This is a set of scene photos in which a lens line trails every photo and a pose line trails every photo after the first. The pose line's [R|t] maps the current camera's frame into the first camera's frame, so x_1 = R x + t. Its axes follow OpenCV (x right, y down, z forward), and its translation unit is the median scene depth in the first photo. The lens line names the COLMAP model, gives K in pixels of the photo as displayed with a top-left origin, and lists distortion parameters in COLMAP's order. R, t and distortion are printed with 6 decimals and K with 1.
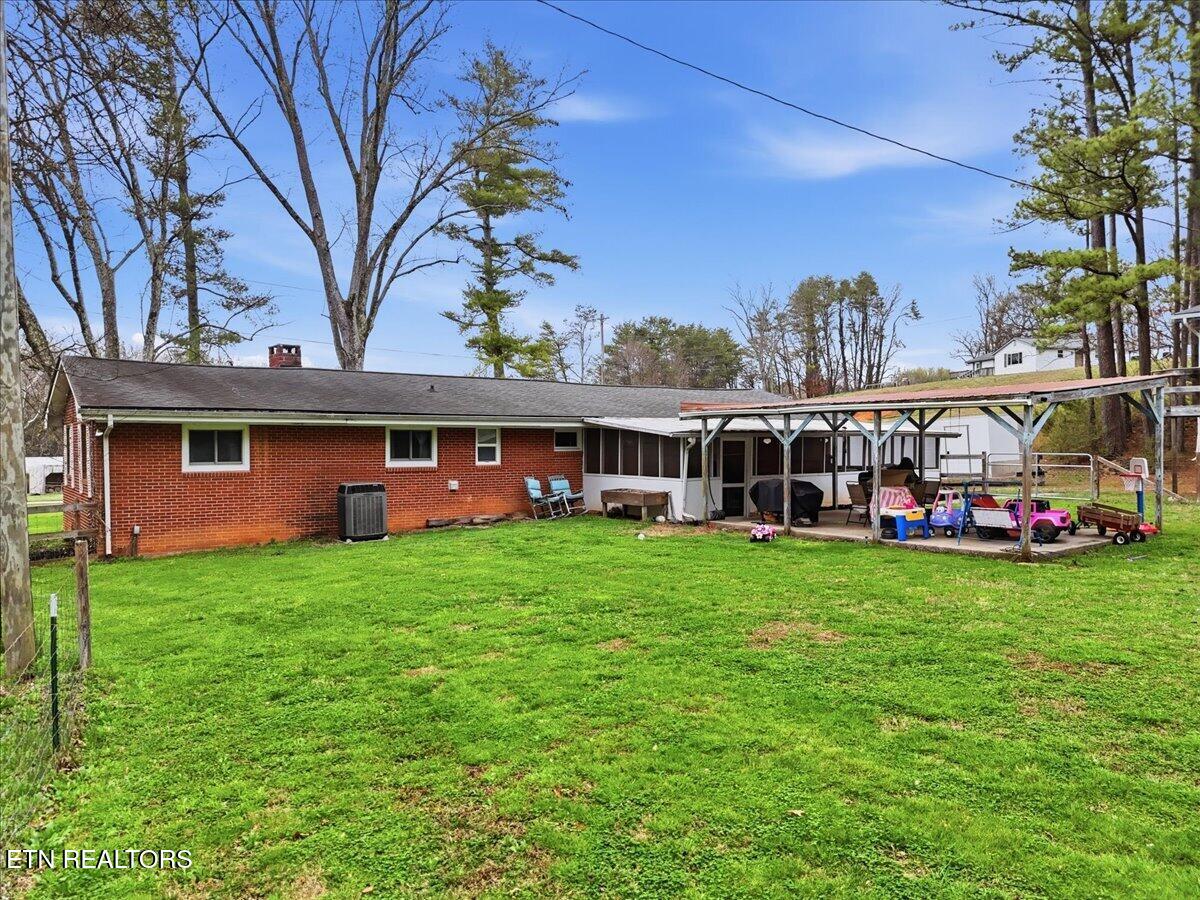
lens RADIAL K [[882.5, 0, 600.0], [0, 882.5, 450.0], [0, 0, 1]] dist [0.077443, -0.069725]
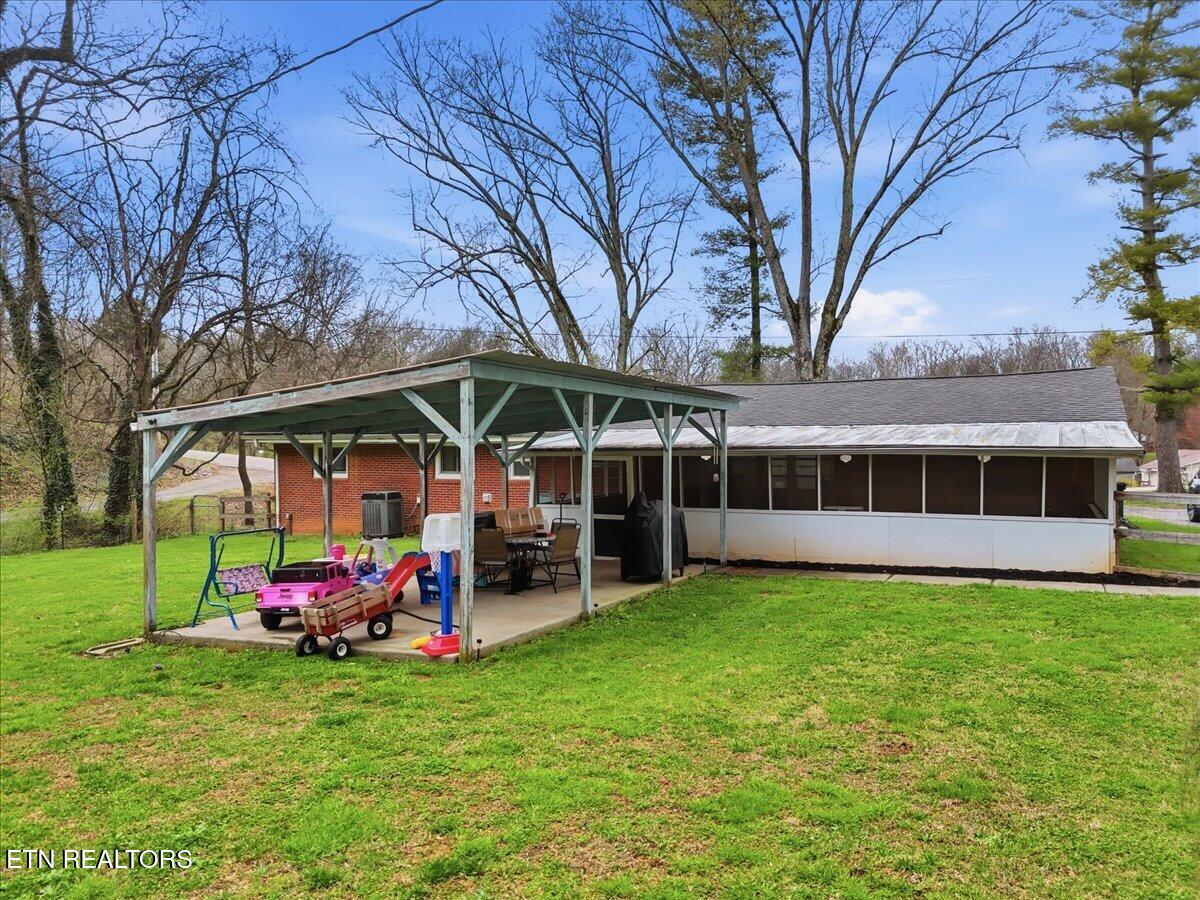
lens RADIAL K [[882.5, 0, 600.0], [0, 882.5, 450.0], [0, 0, 1]] dist [0.077443, -0.069725]
pose [[0.477696, 0.006950, -0.878498, 0.813384], [-0.001591, 0.999974, 0.007045, -0.024494], [0.878524, -0.001967, 0.477694, 0.603395]]
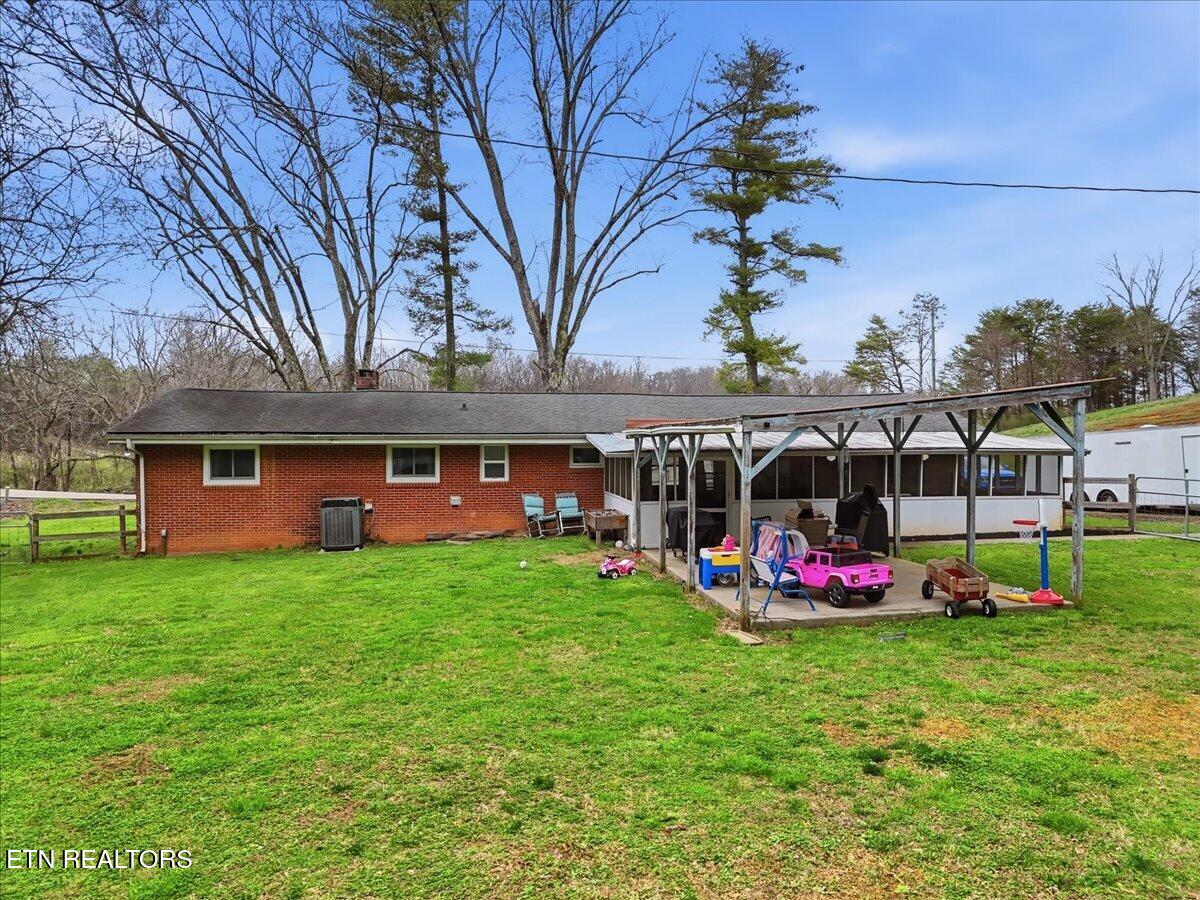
lens RADIAL K [[882.5, 0, 600.0], [0, 882.5, 450.0], [0, 0, 1]] dist [0.077443, -0.069725]
pose [[0.892911, 0.004109, -0.450214, 0.443015], [-0.003427, 0.999991, 0.002330, -0.022288], [0.450220, -0.000537, 0.892918, 0.146629]]
